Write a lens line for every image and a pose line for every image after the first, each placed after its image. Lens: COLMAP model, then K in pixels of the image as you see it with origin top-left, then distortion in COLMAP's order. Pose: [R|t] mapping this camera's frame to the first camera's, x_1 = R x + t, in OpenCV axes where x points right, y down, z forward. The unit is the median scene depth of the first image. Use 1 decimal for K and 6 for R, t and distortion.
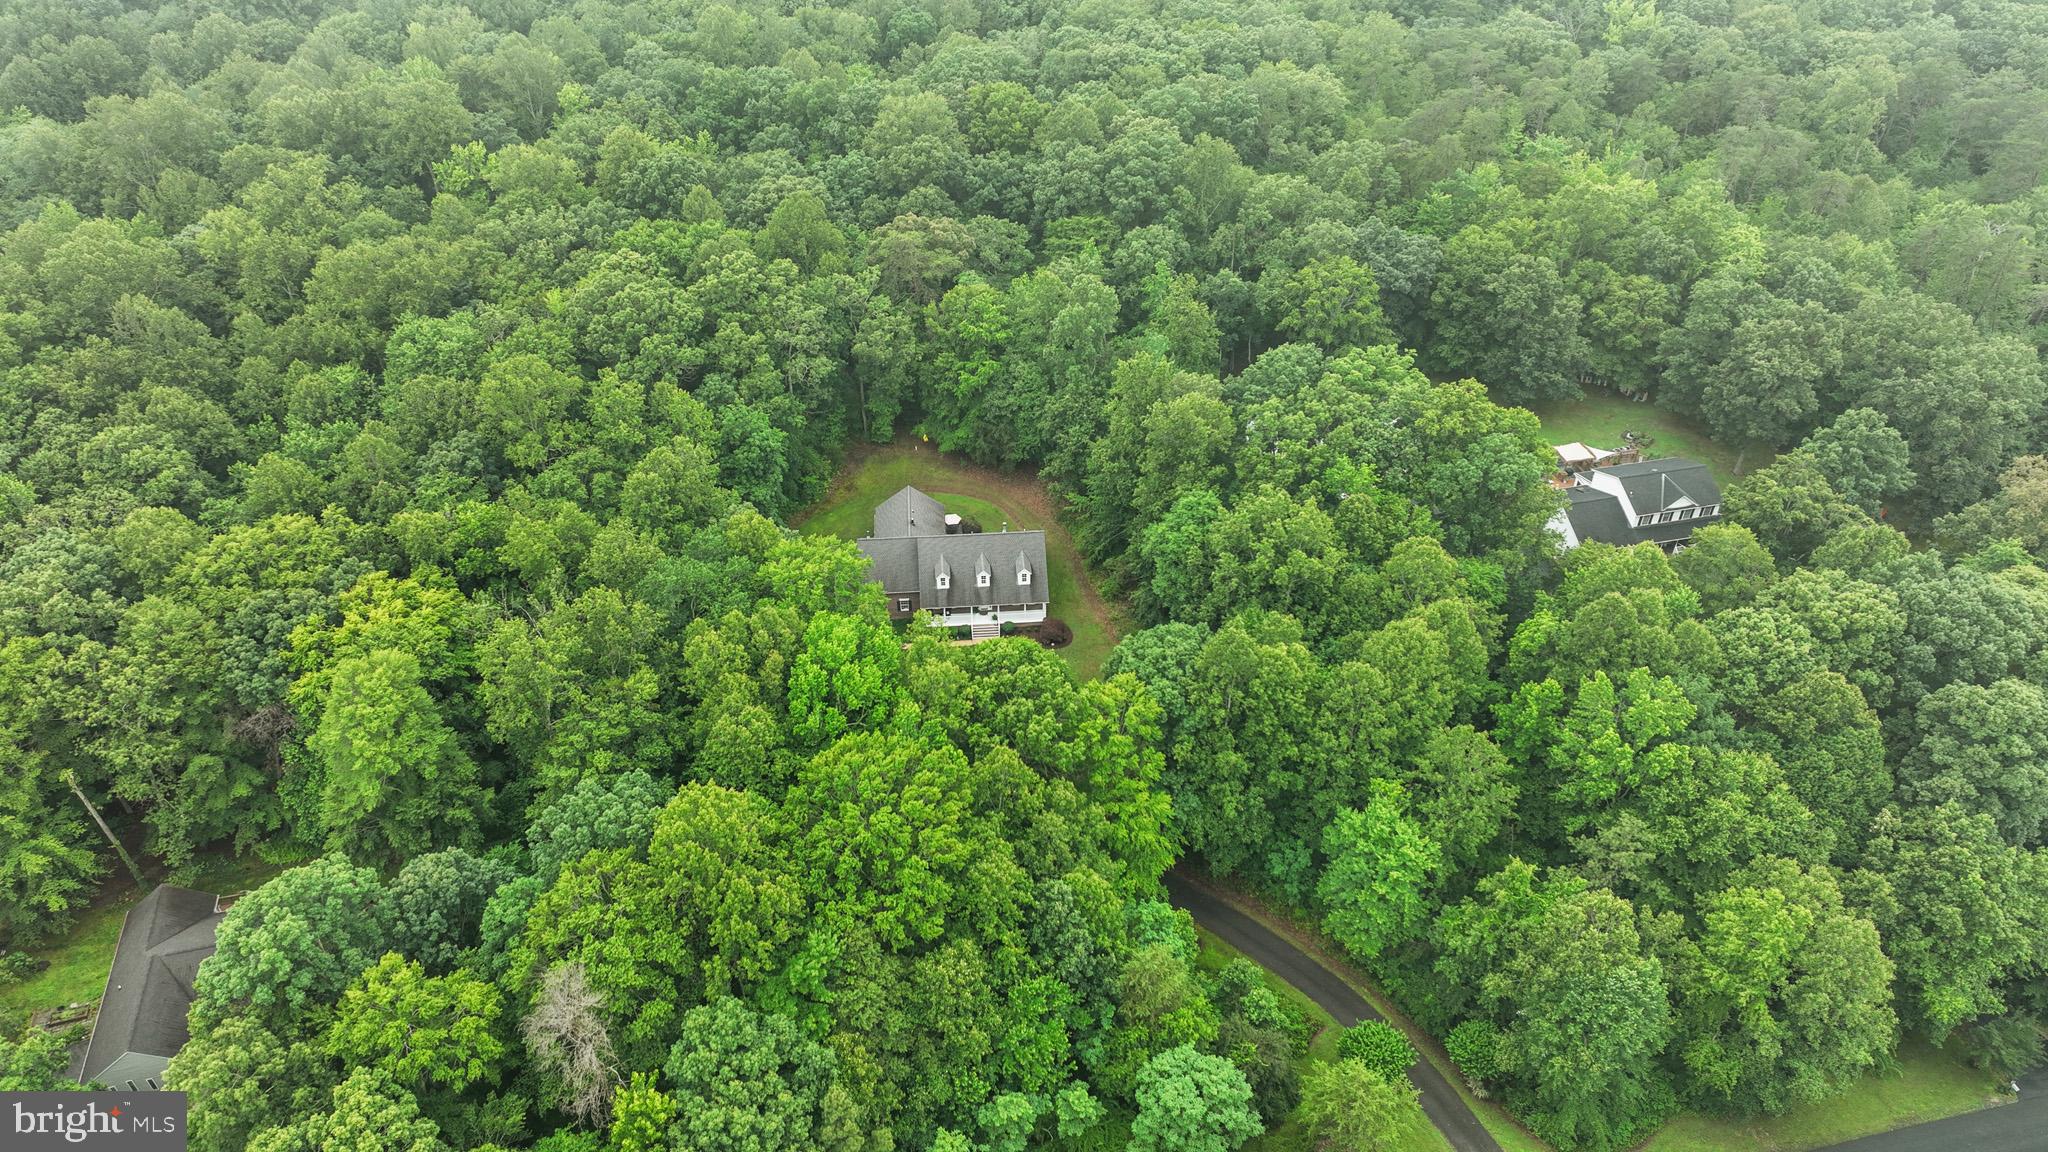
lens RADIAL K [[1475.0, 0, 1042.7], [0, 1475.0, 574.0], [0, 0, 1]] dist [0.002673, 0.008624]
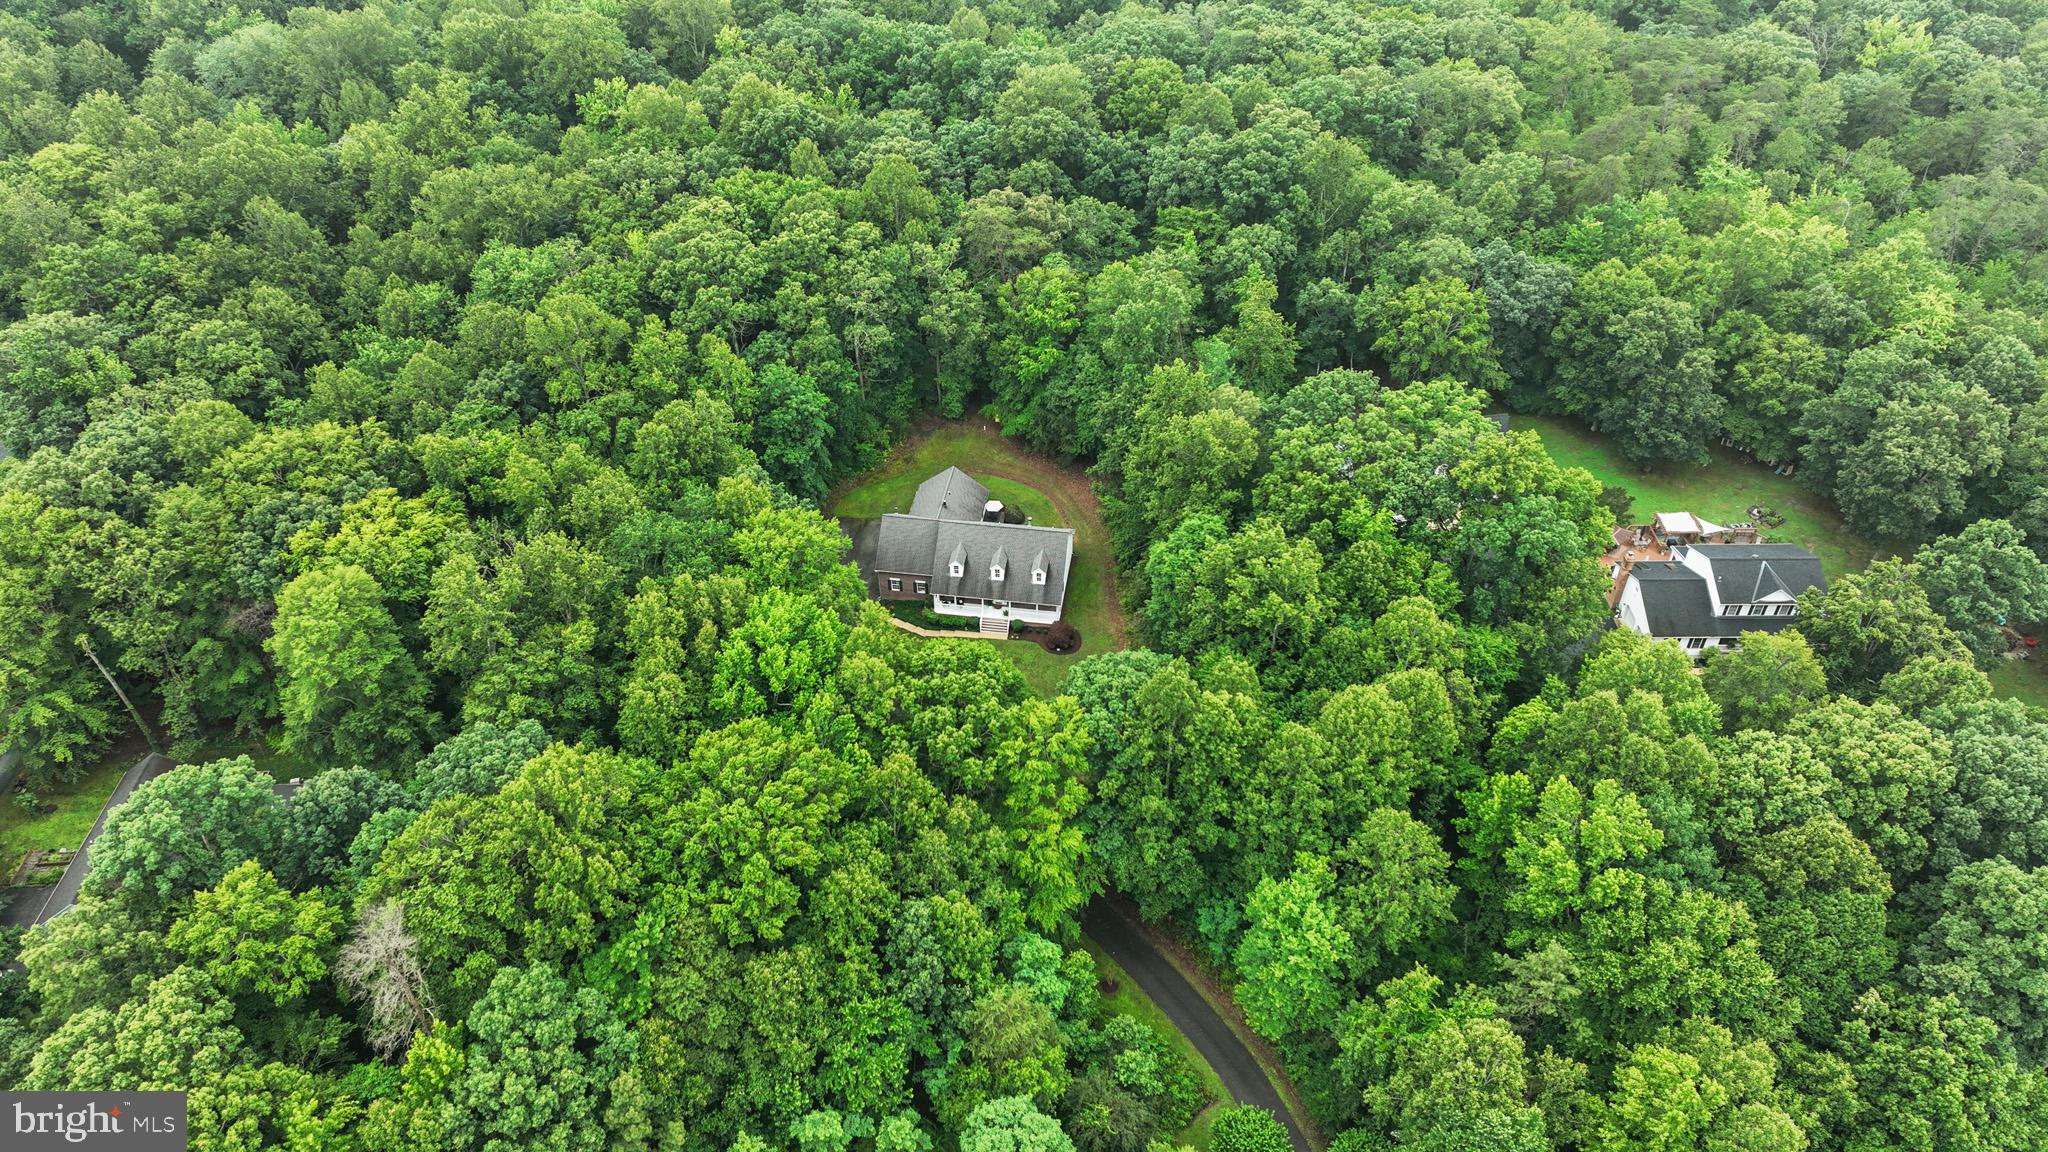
lens RADIAL K [[1475.0, 0, 1042.7], [0, 1475.0, 574.0], [0, 0, 1]] dist [0.002673, 0.008624]
pose [[0.974670, 0.139780, -0.174584, 0.175029], [-0.135295, 0.990100, 0.037392, -0.039647], [0.178082, -0.012825, 0.983932, 0.052860]]
